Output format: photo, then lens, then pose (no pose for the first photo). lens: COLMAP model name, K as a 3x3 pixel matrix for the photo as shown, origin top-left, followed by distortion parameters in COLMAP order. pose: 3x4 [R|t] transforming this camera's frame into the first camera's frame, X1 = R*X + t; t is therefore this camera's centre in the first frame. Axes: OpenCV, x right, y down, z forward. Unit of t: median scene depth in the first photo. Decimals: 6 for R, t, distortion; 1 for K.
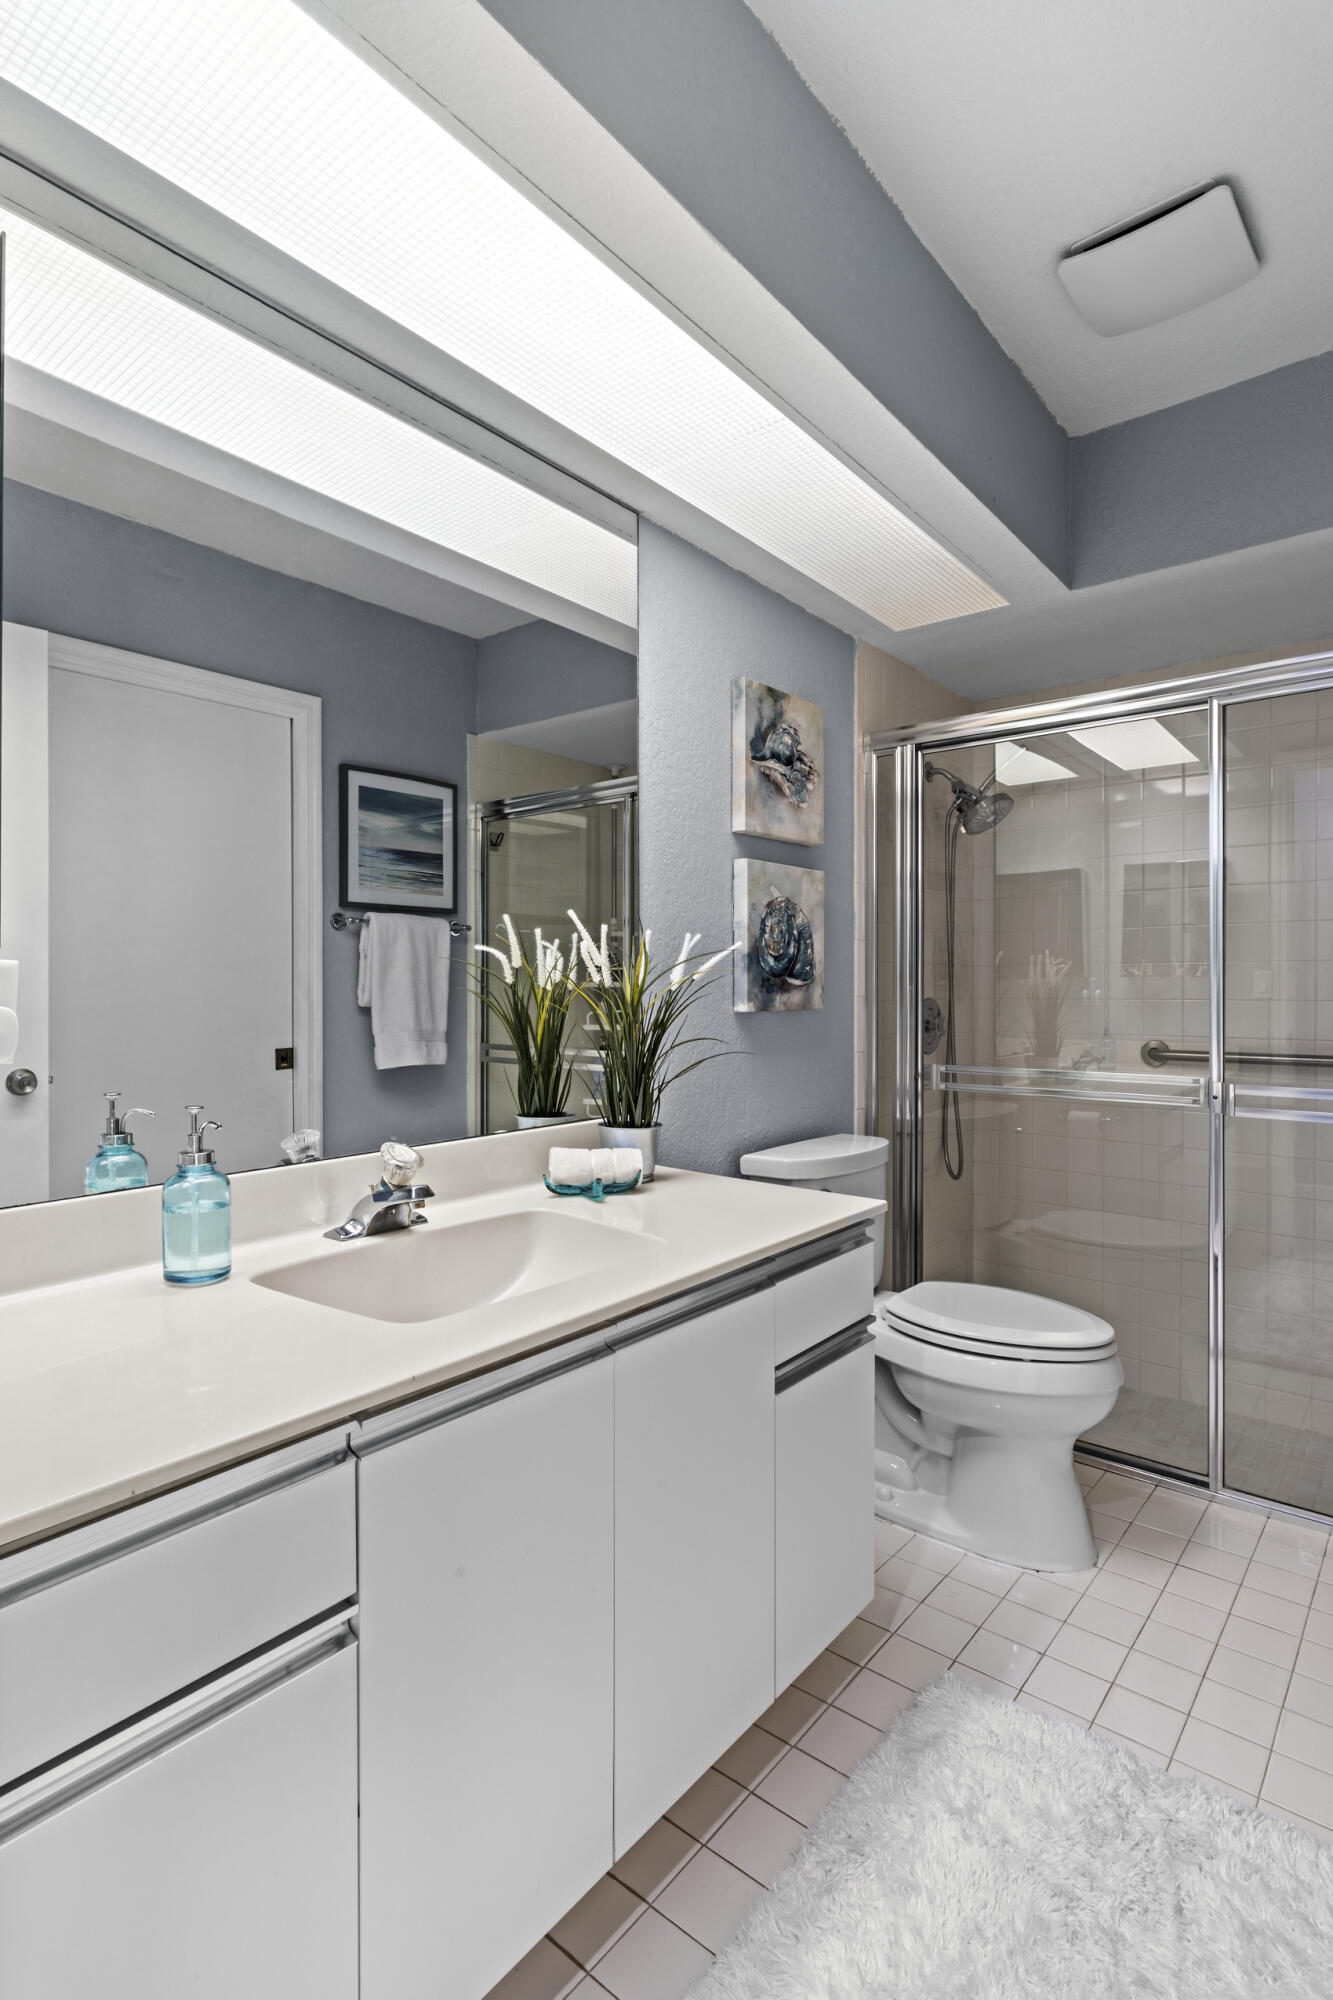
lens RADIAL K [[999.6, 0, 666.5], [0, 999.6, 1000.0], [0, 0, 1]] dist [0.001422, 0.000104]
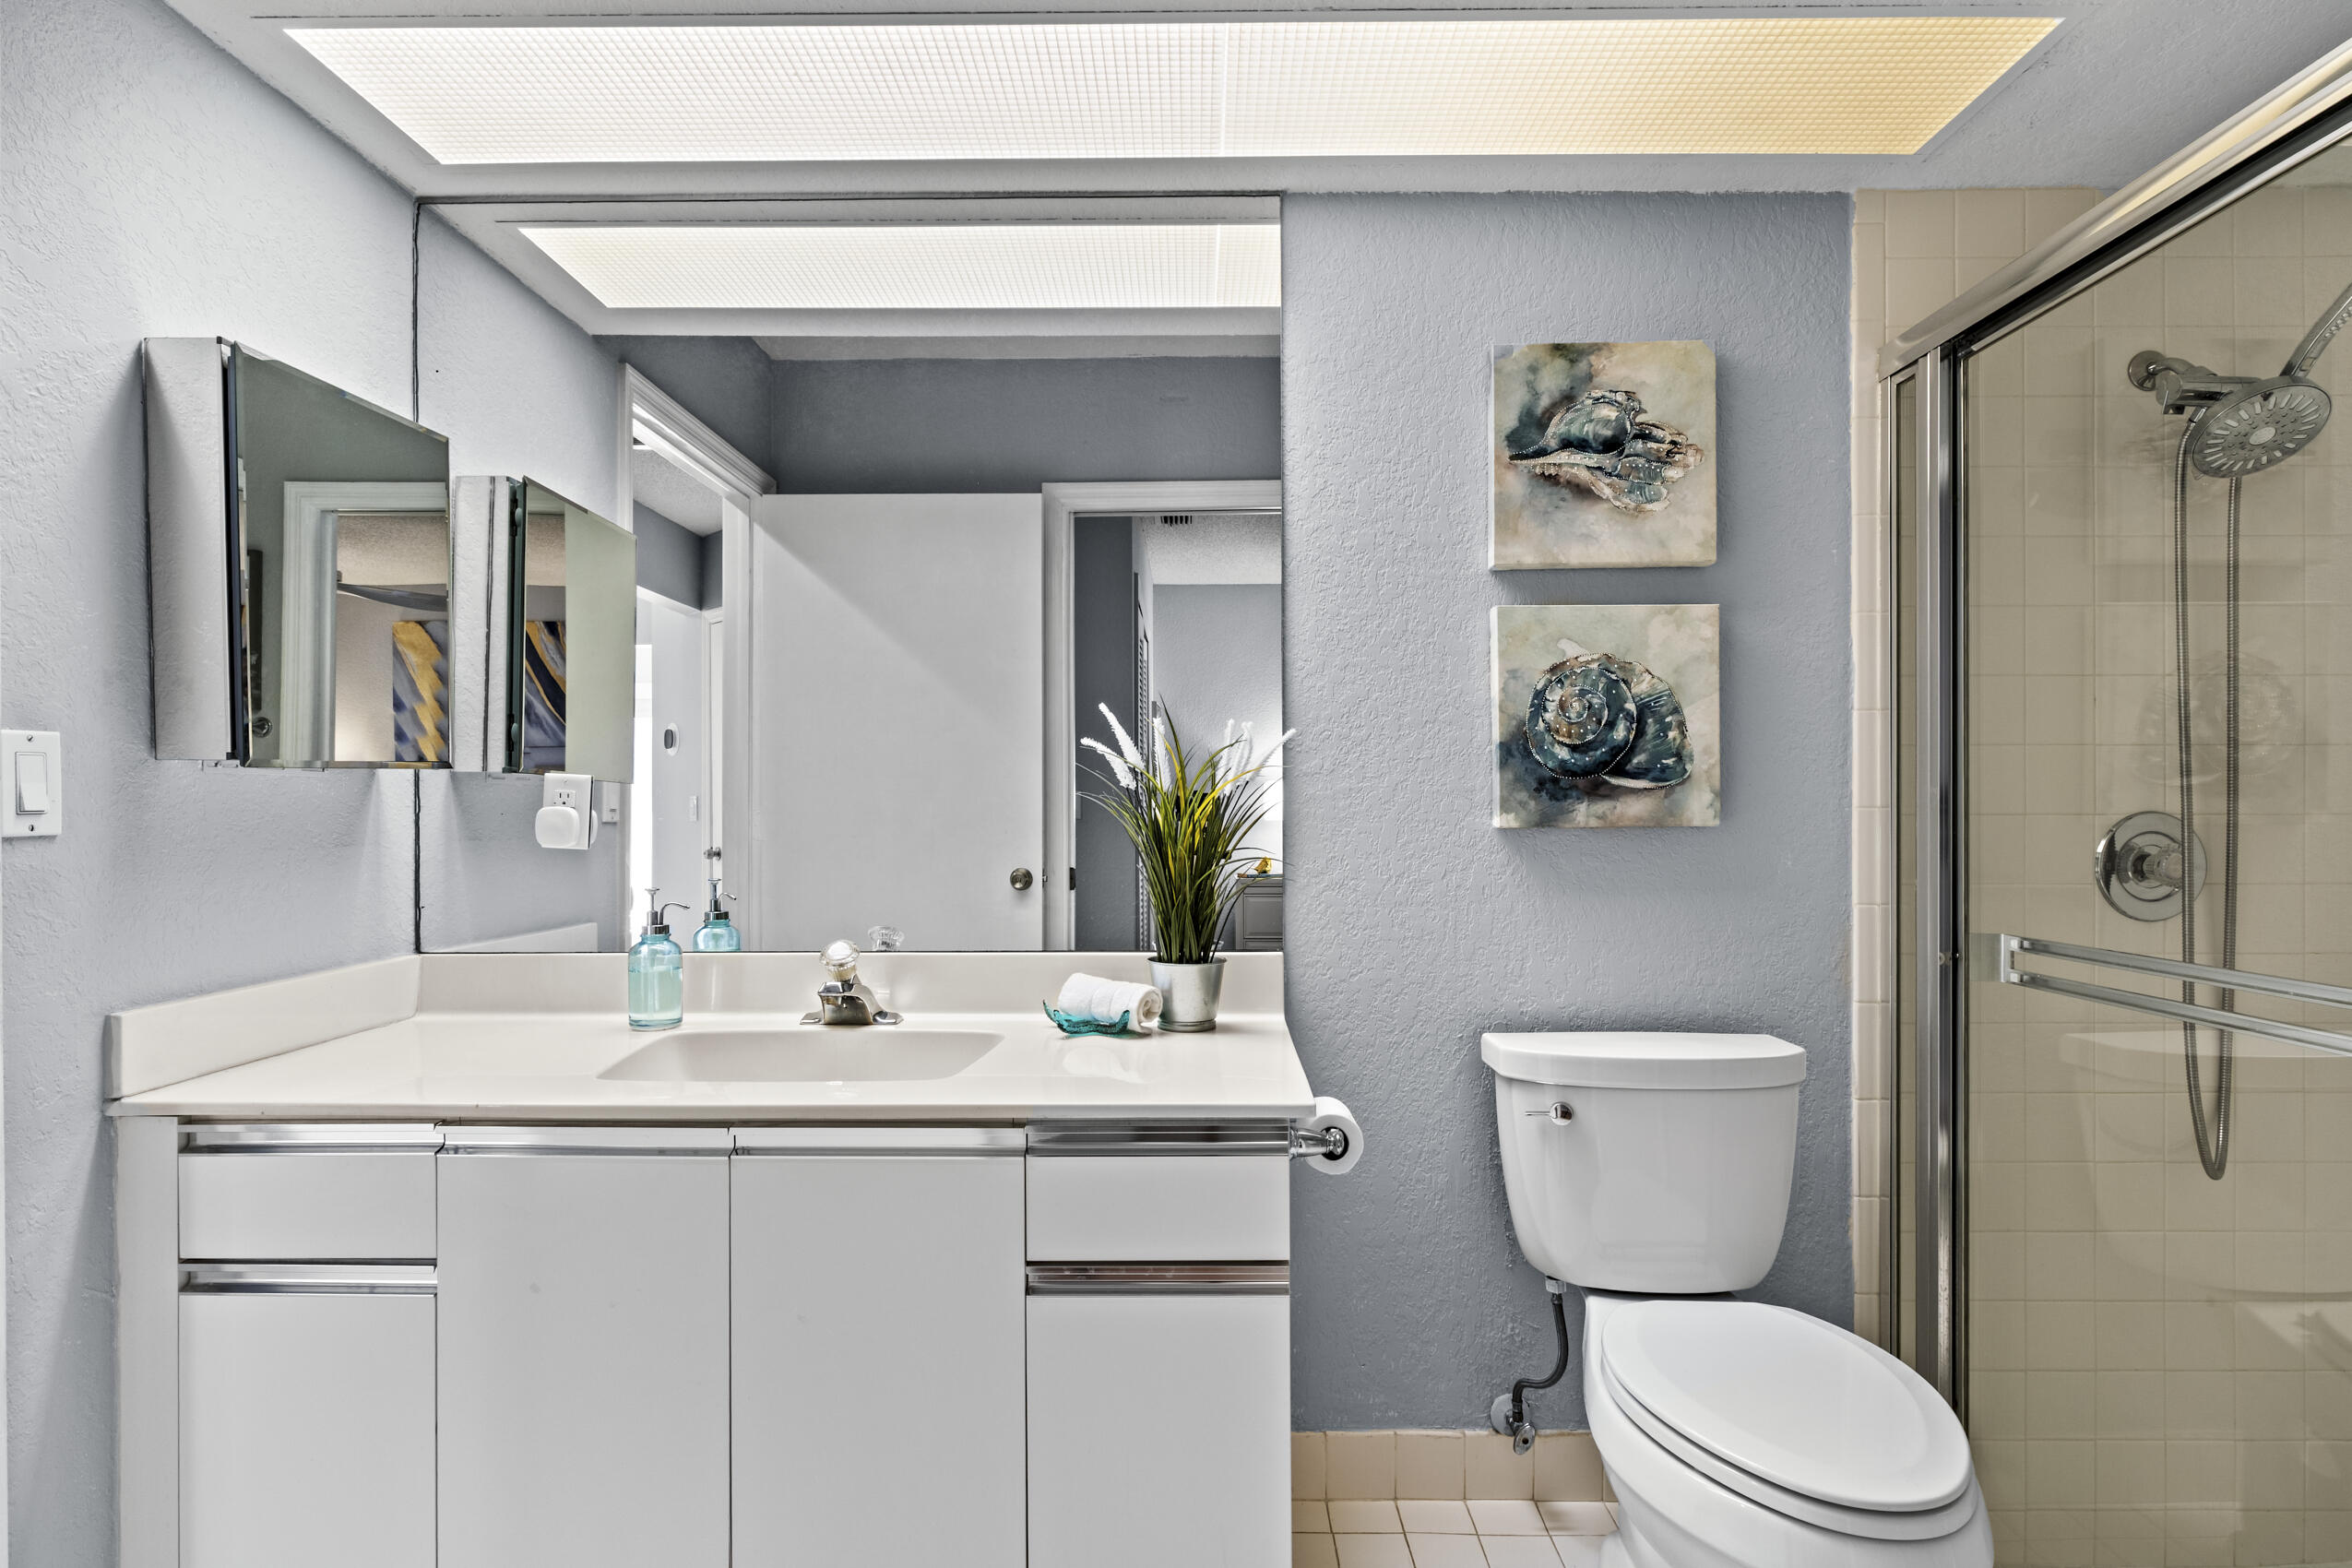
lens RADIAL K [[1175.5, 0, 1169.1], [0, 1175.5, 816.1], [0, 0, 1]] dist [0.001422, 0.000104]
pose [[0.618934, 0.006152, -0.785419, 0.555083], [-0.009246, 0.999957, 0.000546, 0.005560], [0.785389, 0.006924, 0.618964, 0.304813]]
